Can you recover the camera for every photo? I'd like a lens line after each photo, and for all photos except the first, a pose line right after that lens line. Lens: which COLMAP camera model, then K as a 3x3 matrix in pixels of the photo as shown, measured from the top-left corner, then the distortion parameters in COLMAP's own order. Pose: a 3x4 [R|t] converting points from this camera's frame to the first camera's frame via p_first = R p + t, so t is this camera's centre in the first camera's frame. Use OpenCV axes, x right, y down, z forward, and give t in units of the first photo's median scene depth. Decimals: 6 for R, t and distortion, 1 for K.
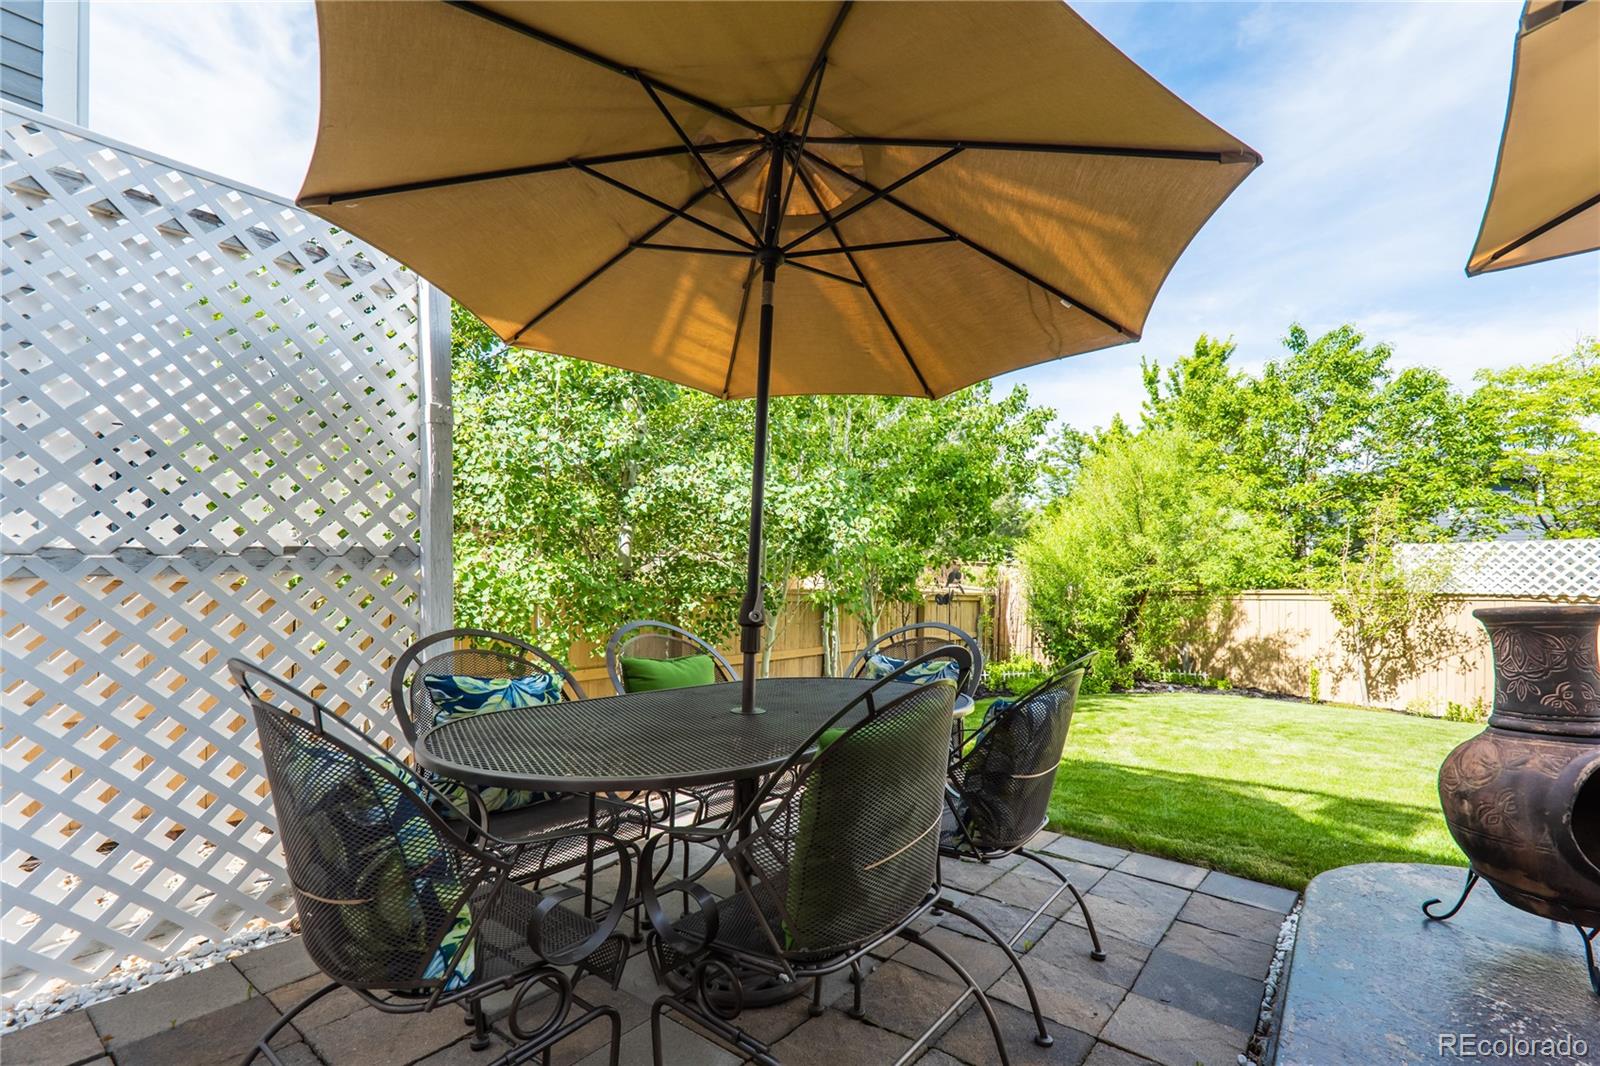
lens RADIAL K [[745.5, 0, 812.1], [0, 745.5, 540.8], [0, 0, 1]] dist [-0.012742, 0.006688]
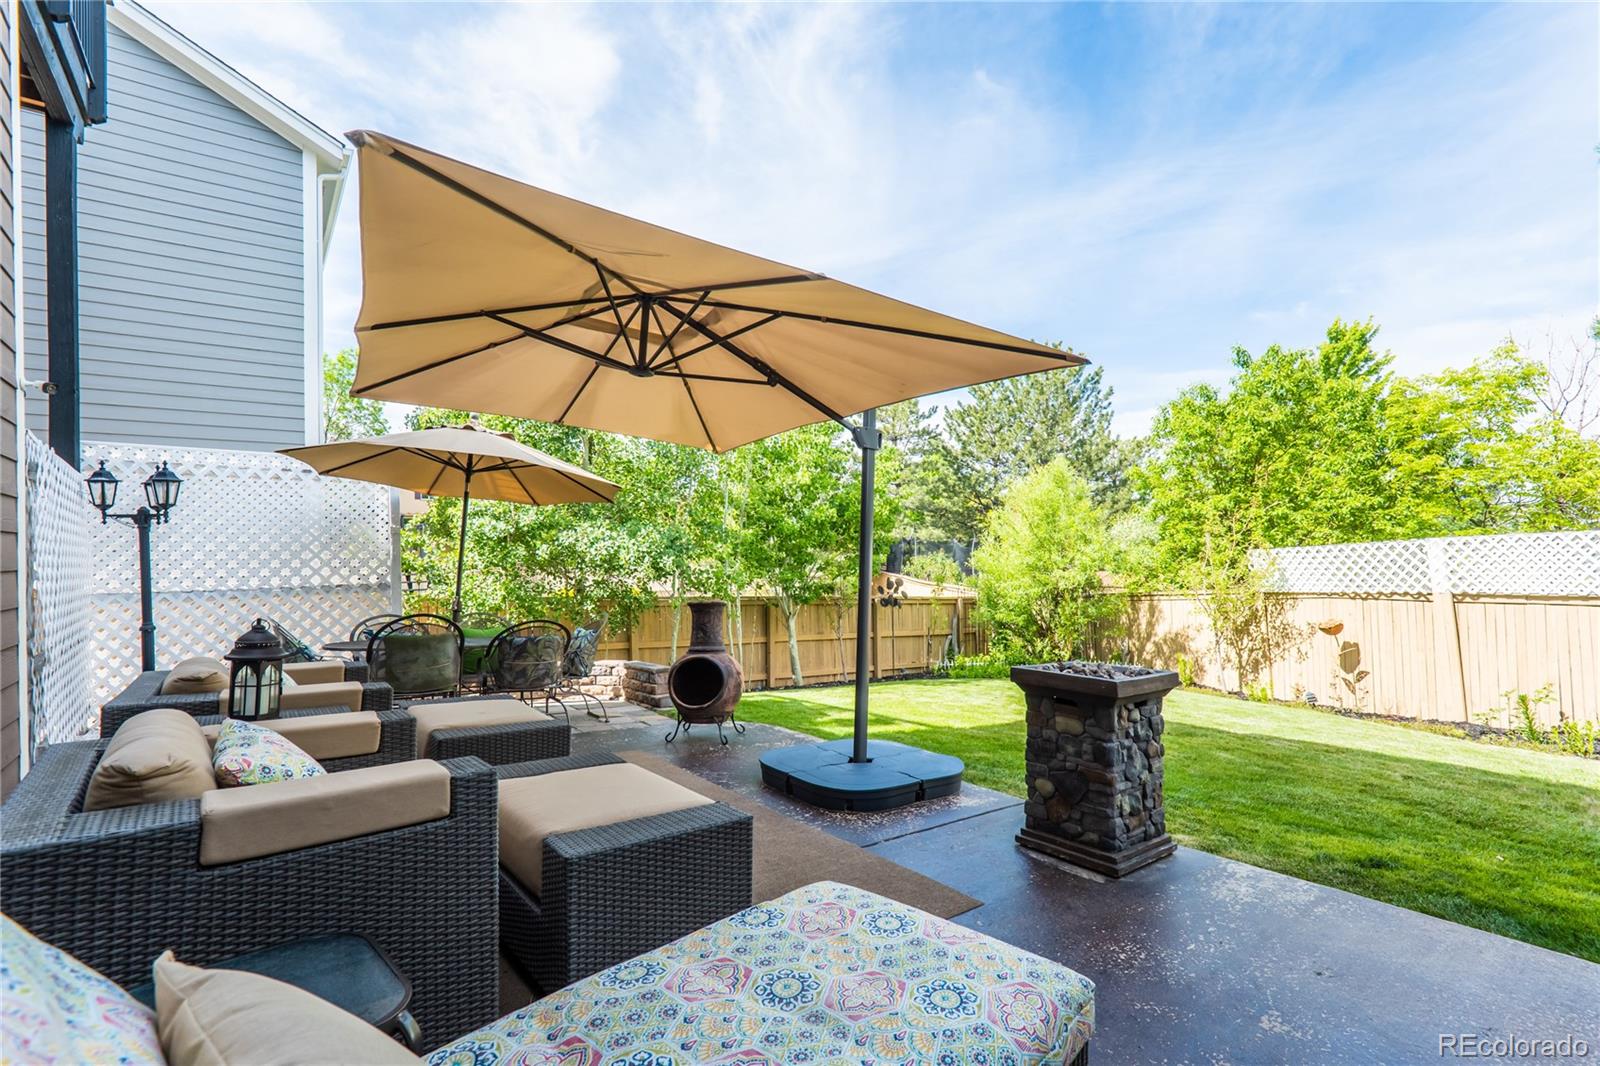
lens RADIAL K [[745.5, 0, 812.1], [0, 745.5, 540.8], [0, 0, 1]] dist [-0.012742, 0.006688]
pose [[0.944240, -0.039095, -0.326927, 0.523314], [0.036068, 0.999232, -0.015320, -0.013976], [0.327275, 0.002674, 0.944925, -0.287456]]
